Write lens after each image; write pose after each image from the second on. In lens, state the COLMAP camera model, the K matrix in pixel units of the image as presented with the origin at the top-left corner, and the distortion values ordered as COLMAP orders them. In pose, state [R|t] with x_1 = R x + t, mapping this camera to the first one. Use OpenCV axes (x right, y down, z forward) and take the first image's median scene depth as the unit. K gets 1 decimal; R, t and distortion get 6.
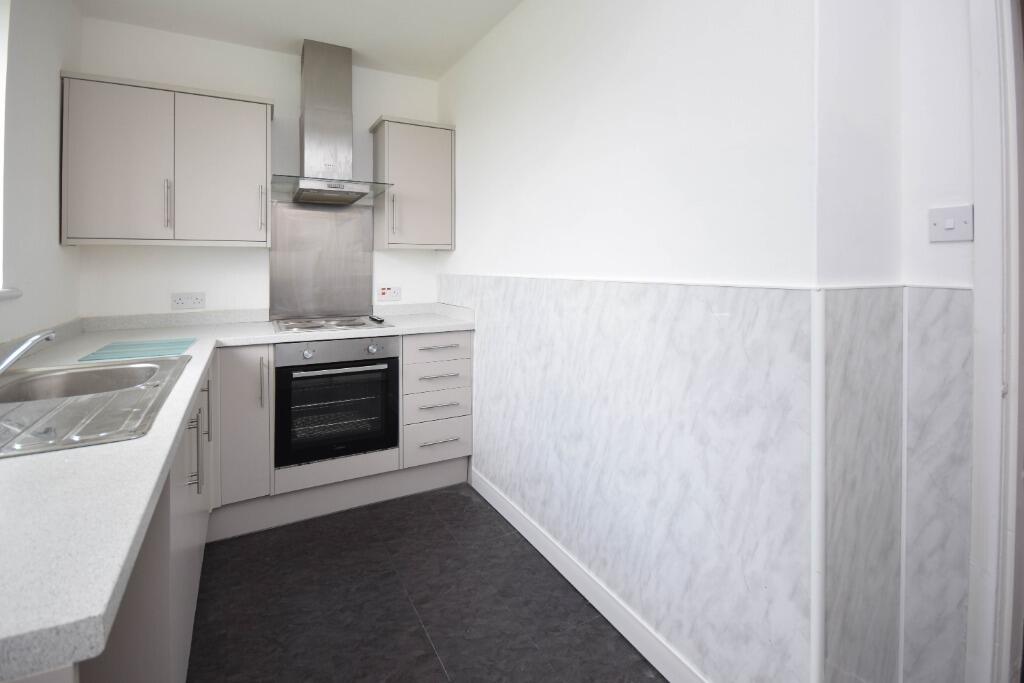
lens RADIAL K [[472.4, 0, 509.5], [0, 472.4, 264.3], [0, 0, 1]] dist [0.002500, 0.000434]
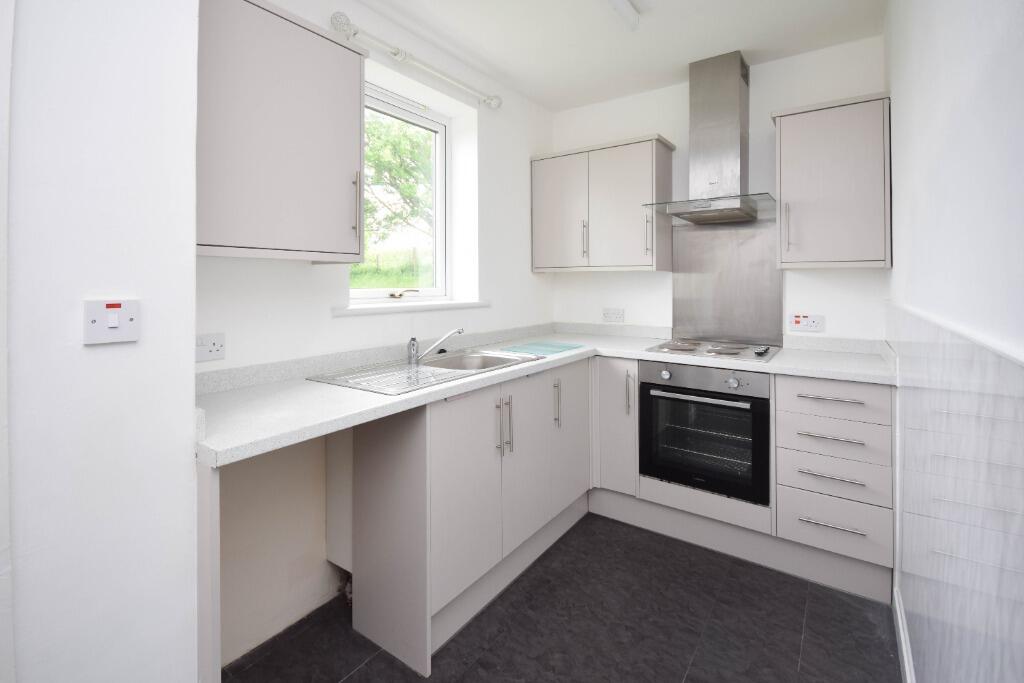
lens RADIAL K [[472.8, 0, 511.2], [0, 472.8, 278.3], [0, 0, 1]] dist [-0.003259, -0.000678]
pose [[0.441318, -0.004601, -0.897339, 0.323357], [-0.001451, 0.999982, -0.005842, -0.011908], [0.897349, 0.003880, 0.441304, 0.231543]]
